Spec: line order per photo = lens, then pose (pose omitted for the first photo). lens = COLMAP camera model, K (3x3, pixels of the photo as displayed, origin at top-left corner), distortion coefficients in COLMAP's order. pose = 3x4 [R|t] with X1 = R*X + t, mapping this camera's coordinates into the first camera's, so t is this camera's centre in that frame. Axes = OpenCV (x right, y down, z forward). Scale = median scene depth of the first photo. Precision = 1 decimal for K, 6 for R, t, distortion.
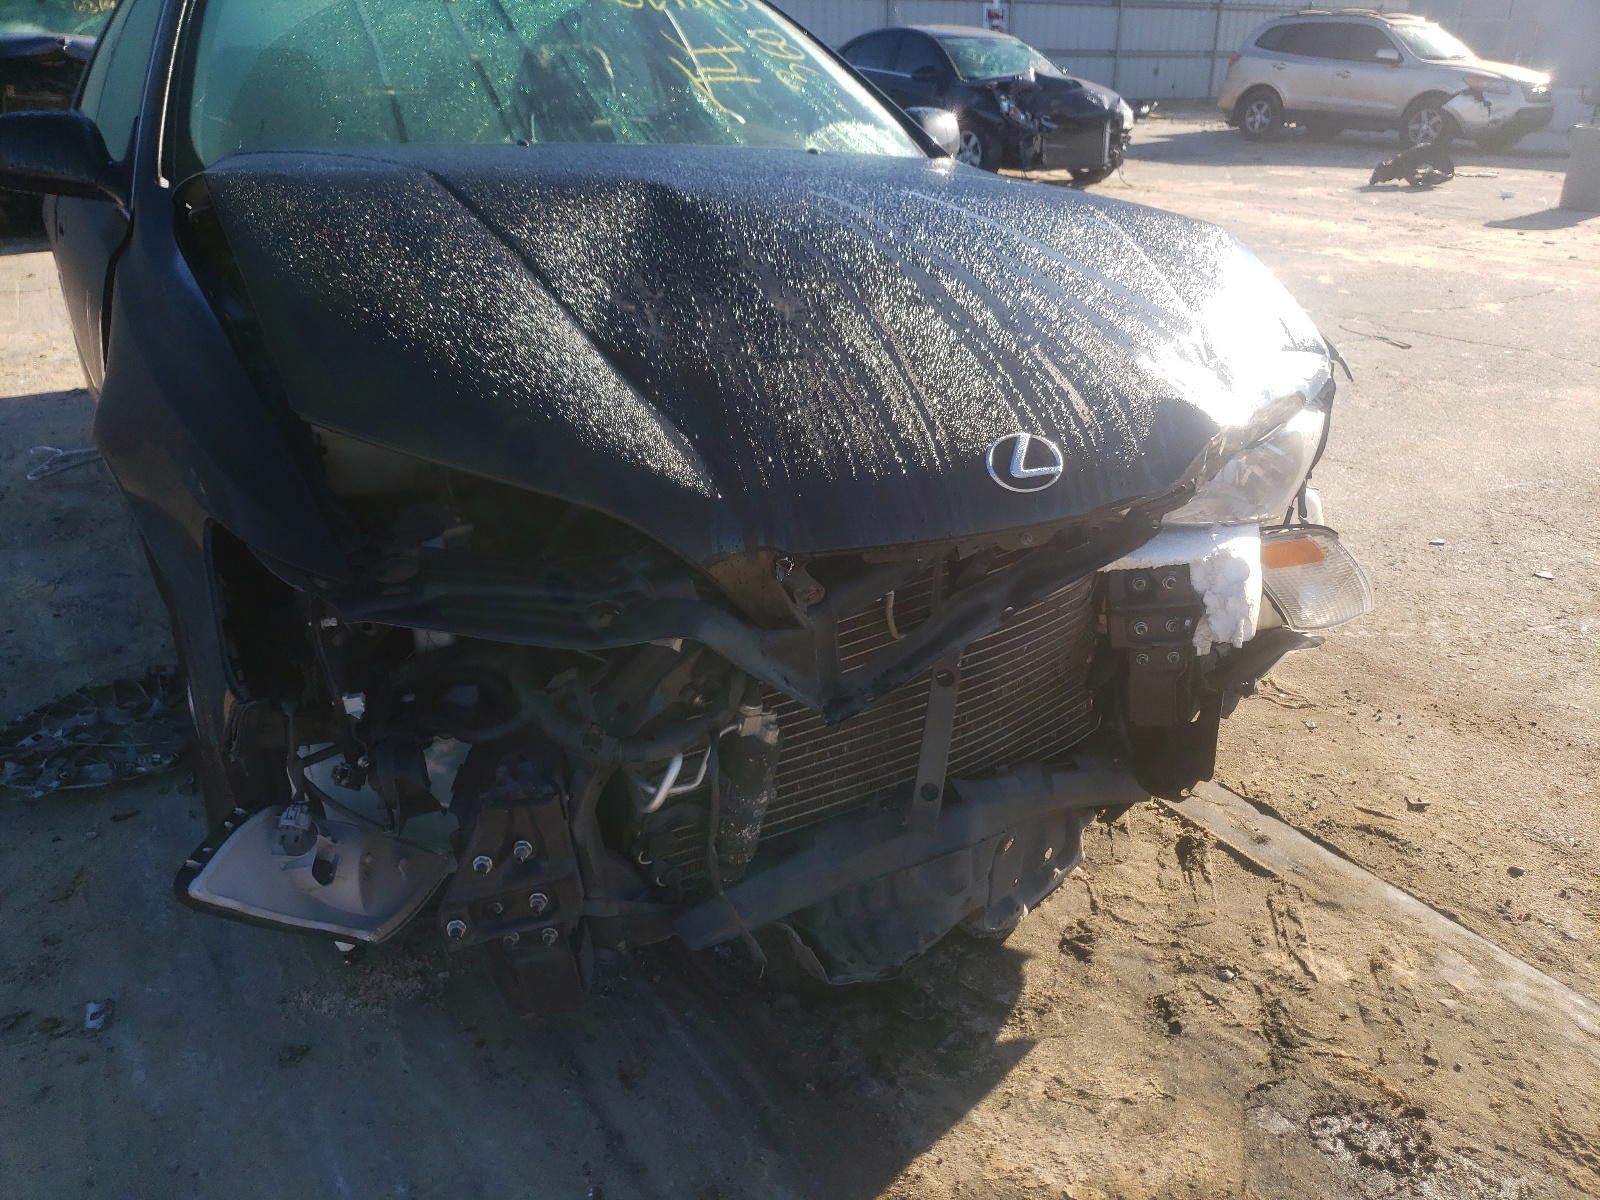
lens RADIAL K [[1219.9, 0, 802.5], [0, 1219.9, 598.1], [0, 0, 1]] dist [0.014145, 0.001072]
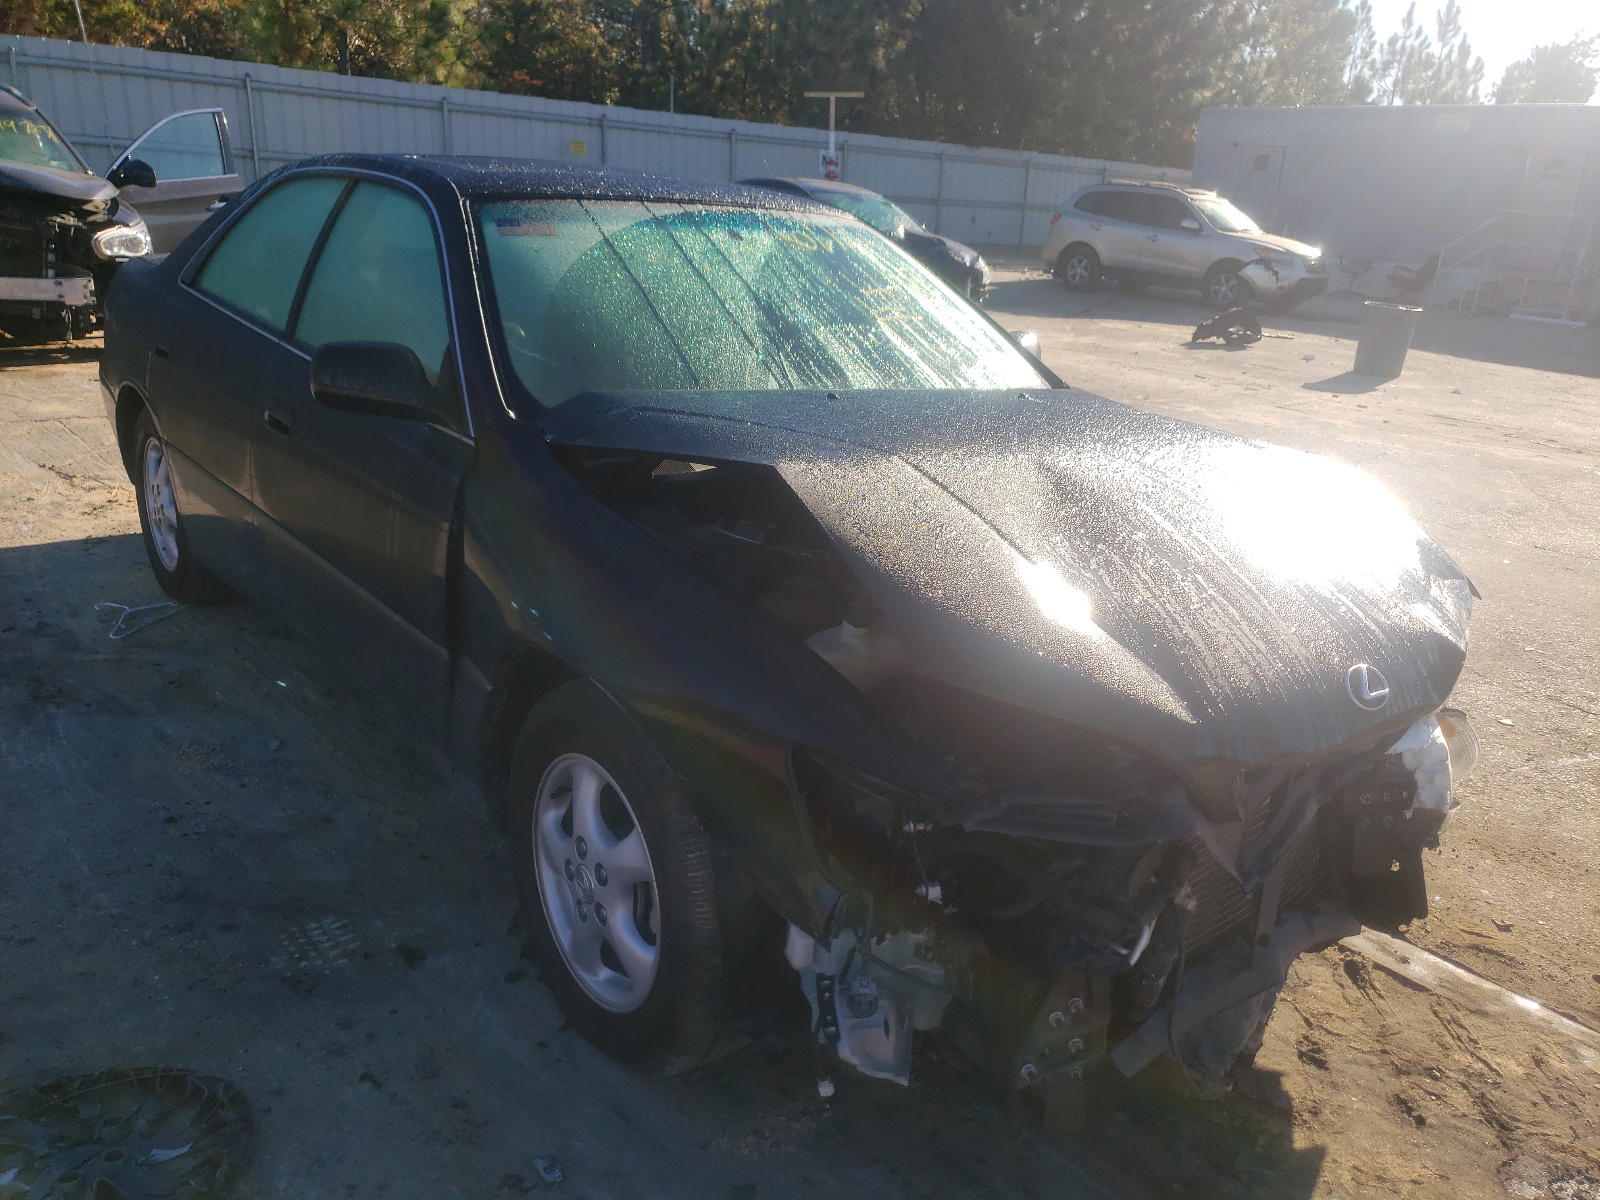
lens RADIAL K [[1219.9, 0, 796.9], [0, 1219.9, 602.8], [0, 0, 1]] dist [0.014145, 0.001072]
pose [[0.987128, 0.005131, 0.159848, -0.404905], [0.007810, 0.996746, -0.080224, -0.063772], [-0.159740, 0.080440, 0.983876, -0.140926]]
